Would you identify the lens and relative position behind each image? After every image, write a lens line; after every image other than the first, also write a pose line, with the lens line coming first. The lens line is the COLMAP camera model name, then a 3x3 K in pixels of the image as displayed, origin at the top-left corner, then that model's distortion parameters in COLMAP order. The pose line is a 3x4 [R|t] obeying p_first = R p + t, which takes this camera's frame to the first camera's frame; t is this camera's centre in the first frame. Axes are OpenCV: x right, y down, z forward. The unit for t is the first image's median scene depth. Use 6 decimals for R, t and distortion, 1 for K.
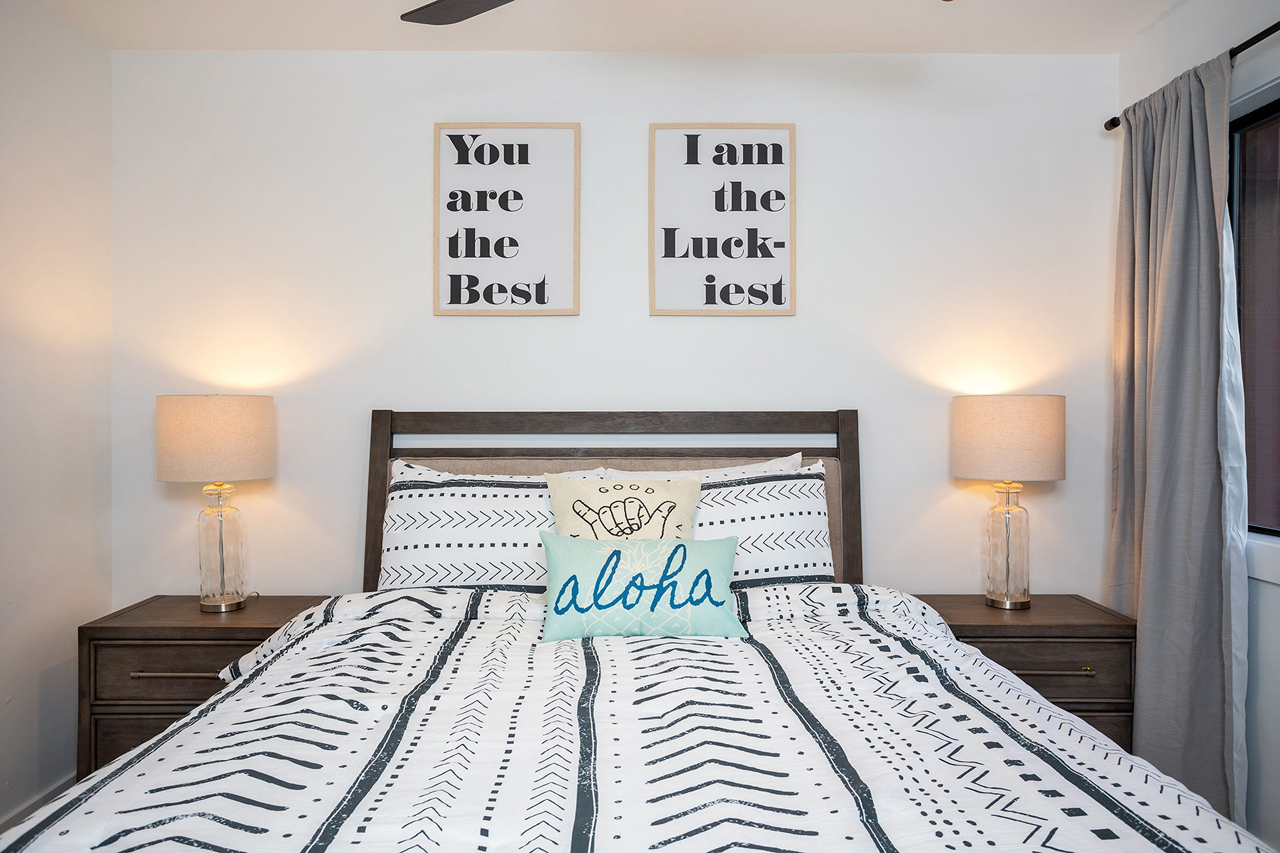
lens RADIAL K [[936.3, 0, 640.0], [0, 936.3, 426.5], [0, 0, 1]] dist [-0.032639, 0.000048]
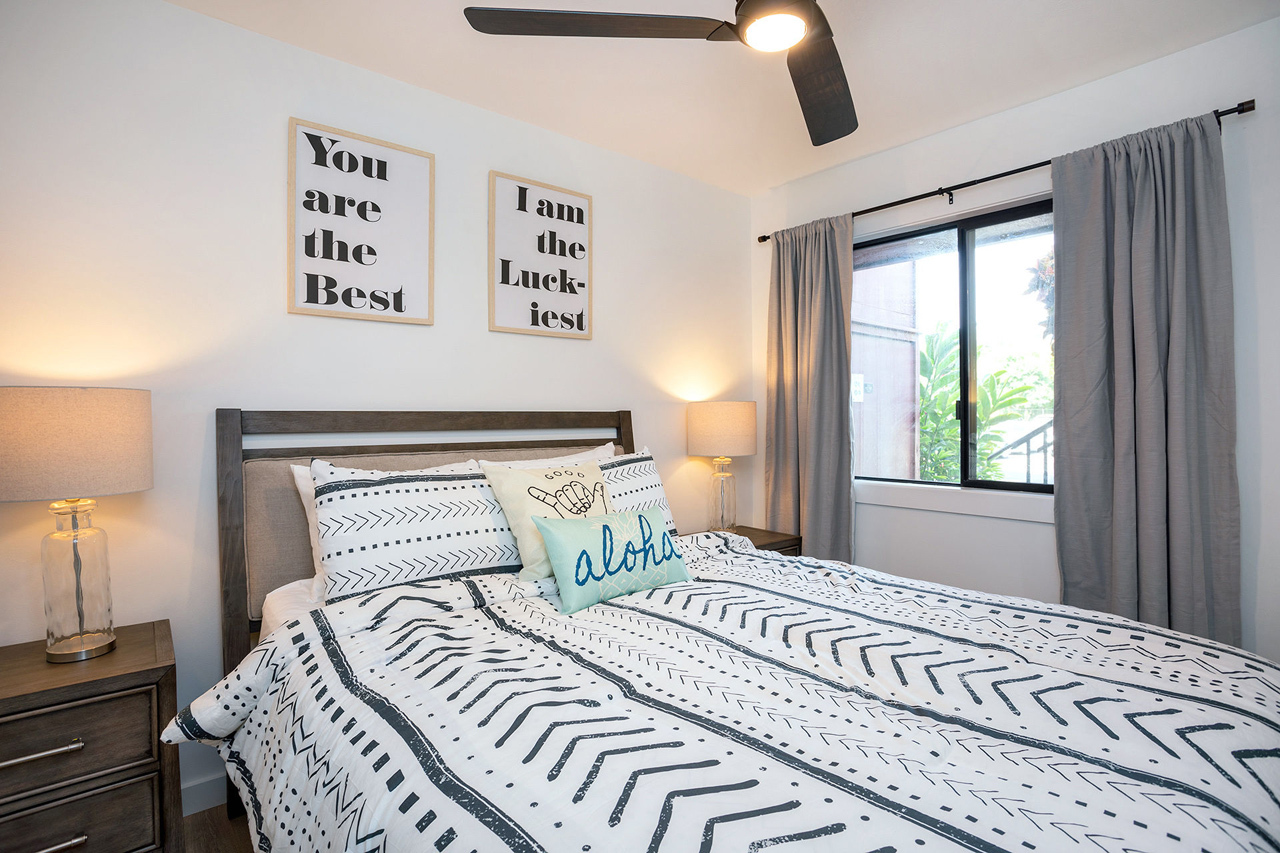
lens RADIAL K [[658.8, 0, 640.0], [0, 658.8, 426.5], [0, 0, 1]] dist [-0.030495, 0.000401]
pose [[0.752159, -0.012361, 0.658866, -0.402043], [0.011857, 0.999916, 0.005224, 0.001528], [-0.658875, 0.003883, 0.752242, 0.245935]]
